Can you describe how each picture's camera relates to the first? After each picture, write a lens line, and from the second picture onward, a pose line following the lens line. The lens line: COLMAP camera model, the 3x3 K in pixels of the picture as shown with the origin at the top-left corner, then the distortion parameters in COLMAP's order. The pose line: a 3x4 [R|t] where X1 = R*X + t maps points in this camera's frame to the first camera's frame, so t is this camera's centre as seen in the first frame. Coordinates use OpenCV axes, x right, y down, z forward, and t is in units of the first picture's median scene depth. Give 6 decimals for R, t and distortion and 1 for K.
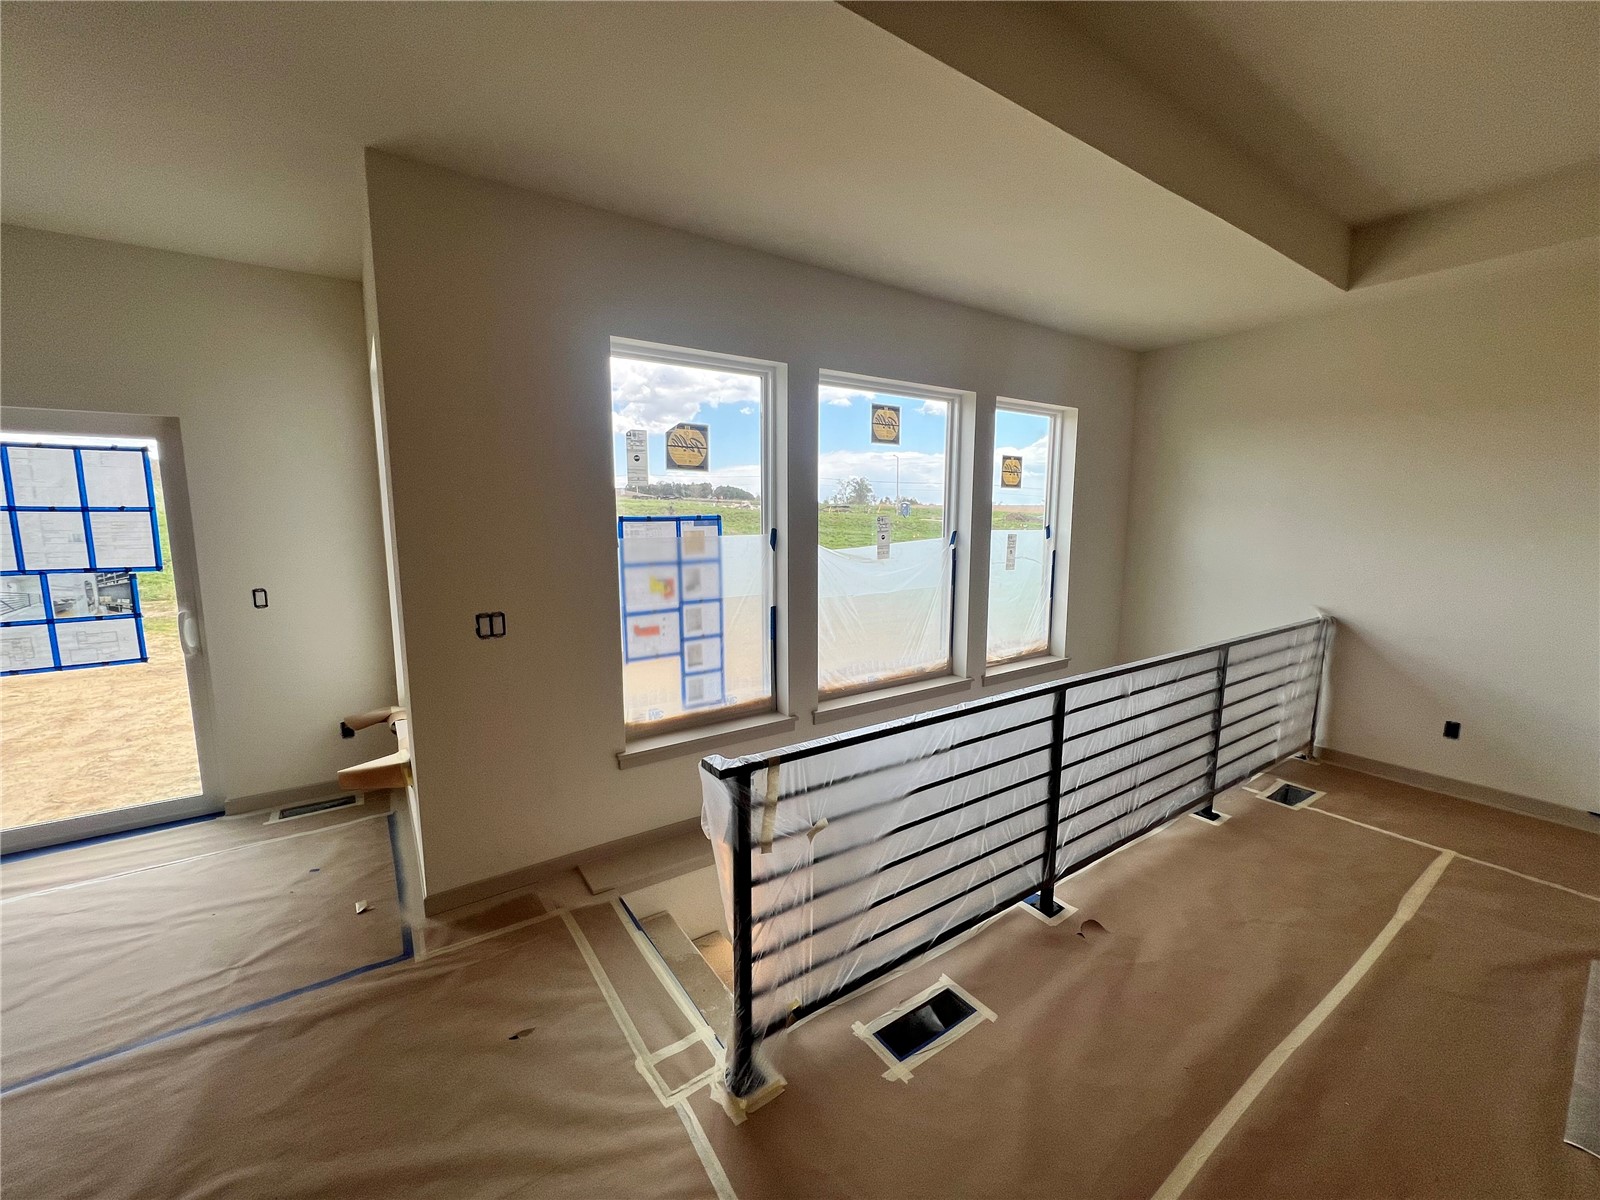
lens RADIAL K [[639.6, 0, 794.4], [0, 639.6, 597.9], [0, 0, 1]] dist [-0.002811, 0.000355]
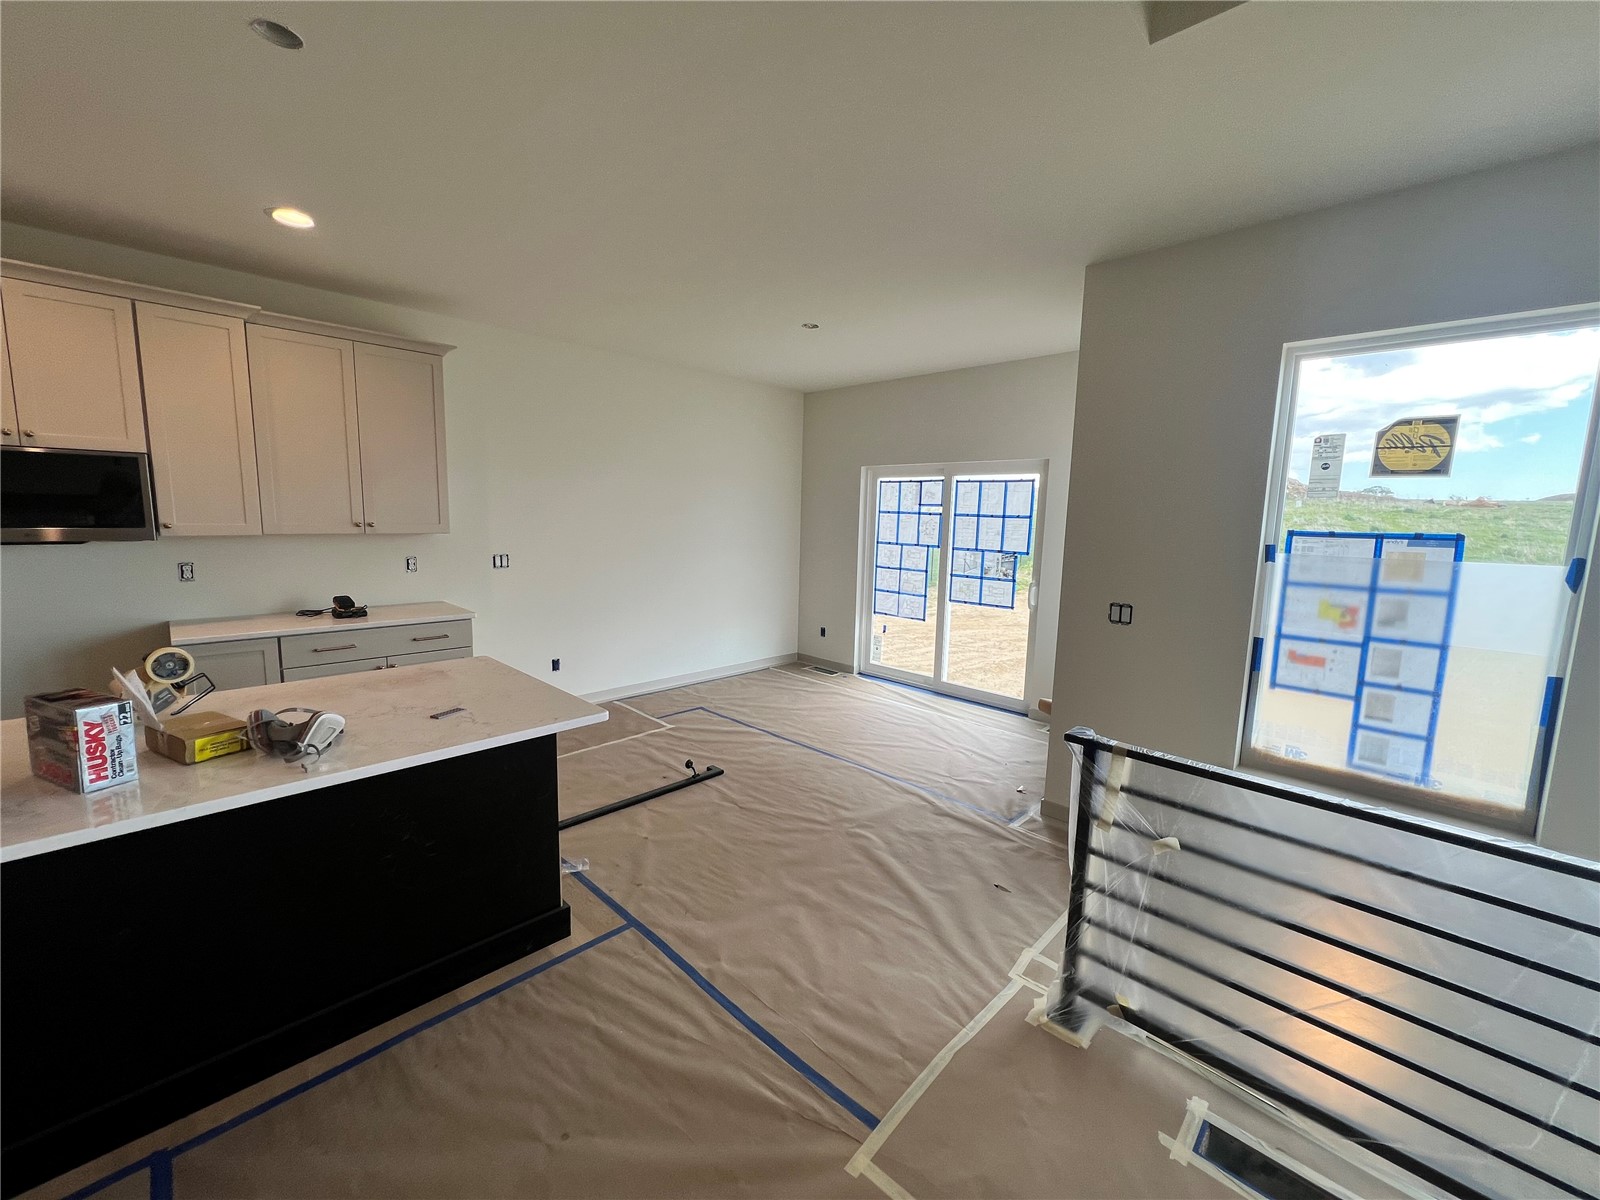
lens RADIAL K [[639.6, 0, 797.9], [0, 639.6, 597.3], [0, 0, 1]] dist [-0.002811, 0.000355]
pose [[0.191892, 0.133099, -0.972349, 0.286788], [-0.156206, 0.982273, 0.103630, -0.008713], [0.968905, 0.132001, 0.209281, 0.068298]]
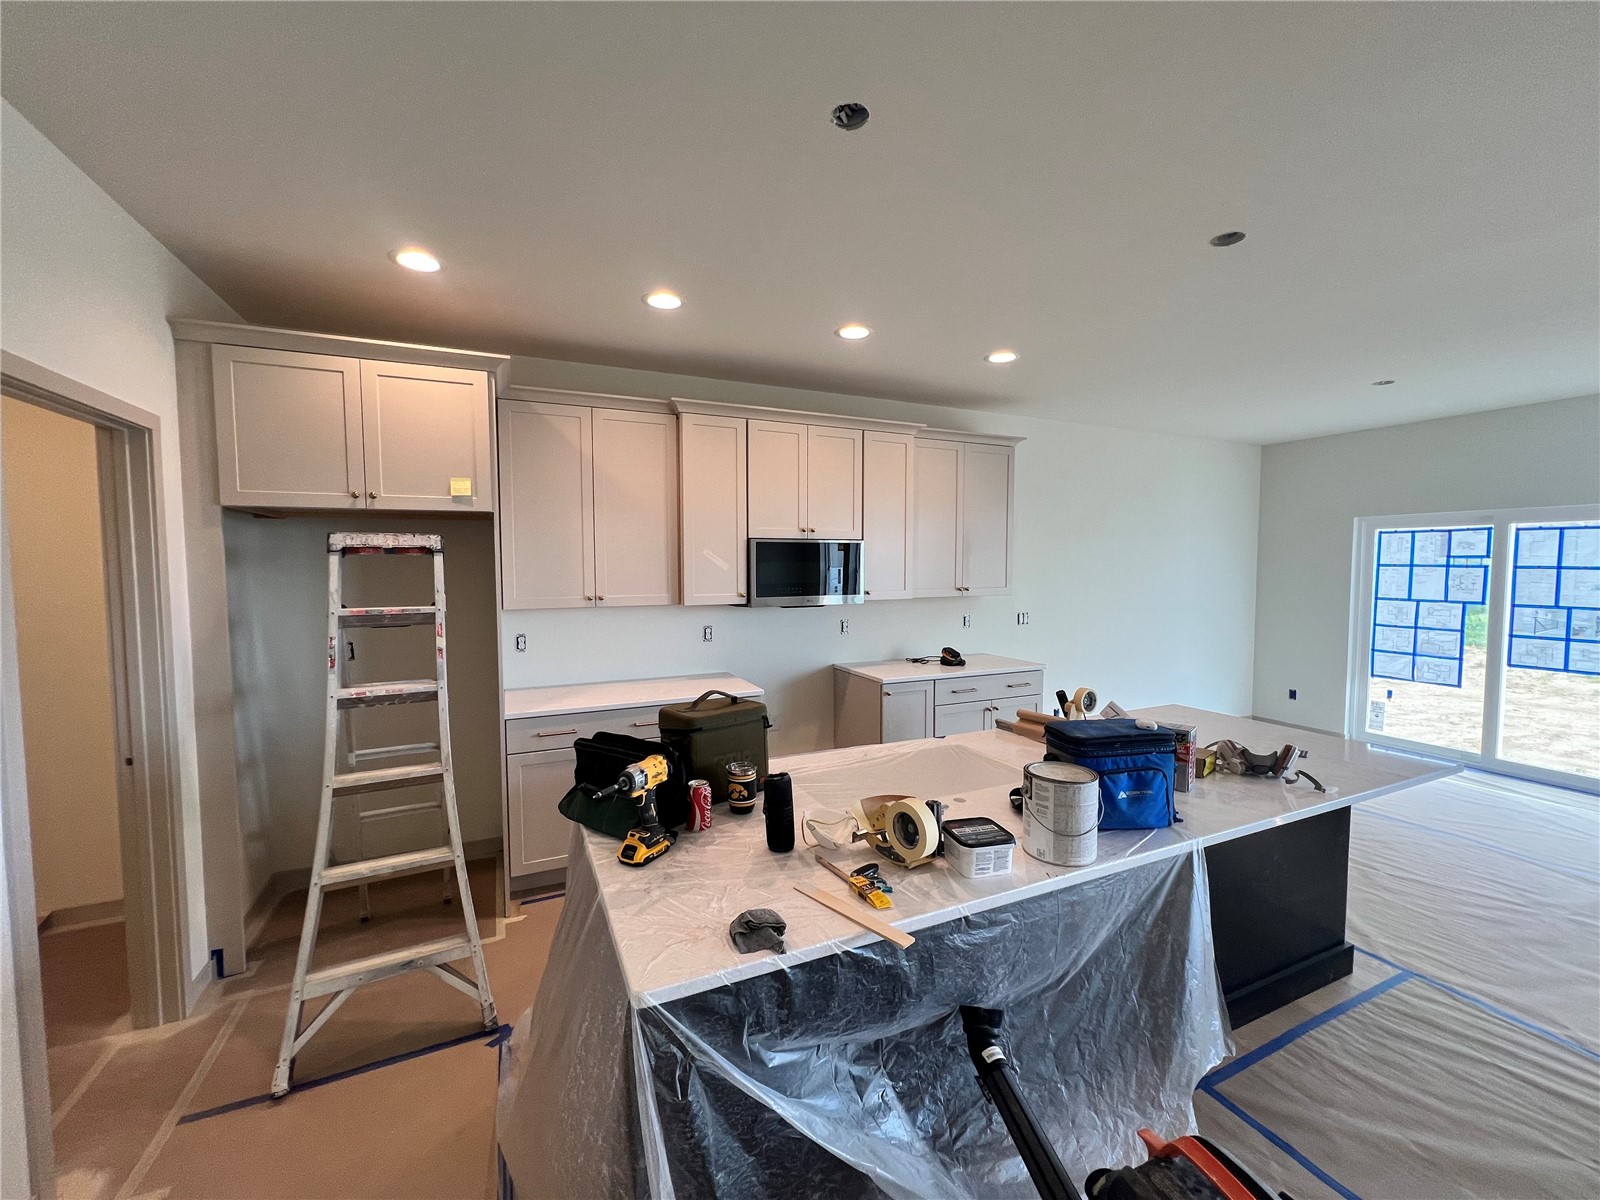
lens RADIAL K [[639.6, 0, 792.5], [0, 639.6, 597.5], [0, 0, 1]] dist [-0.002811, 0.000355]
pose [[-0.172692, 0.051589, -0.983624, 0.382339], [-0.130486, 0.988627, 0.074760, 0.037111], [0.976294, 0.141260, -0.163996, -0.338896]]
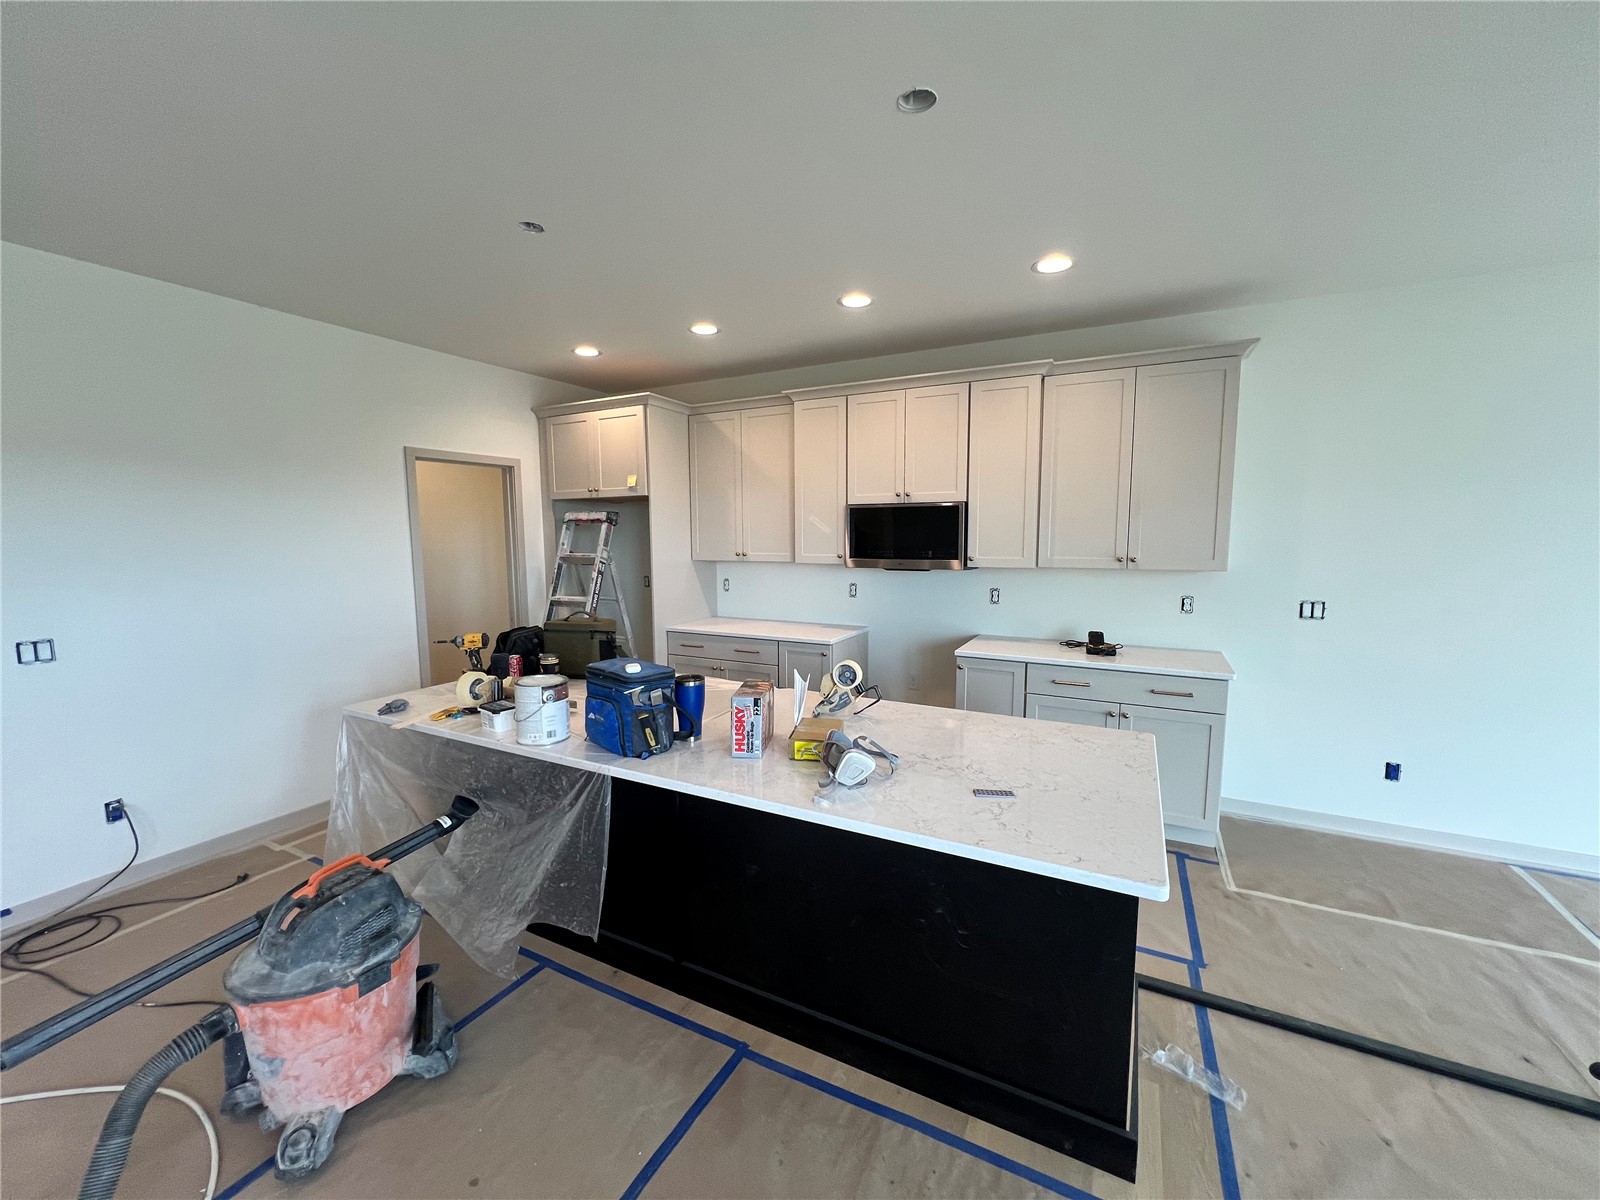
lens RADIAL K [[639.6, 0, 793.8], [0, 639.6, 597.3], [0, 0, 1]] dist [-0.002811, 0.000355]
pose [[-0.884981, 0.052489, -0.462659, 0.114922], [-0.058461, 0.973238, 0.222239, -0.029143], [0.461943, 0.223724, -0.858229, 0.161140]]
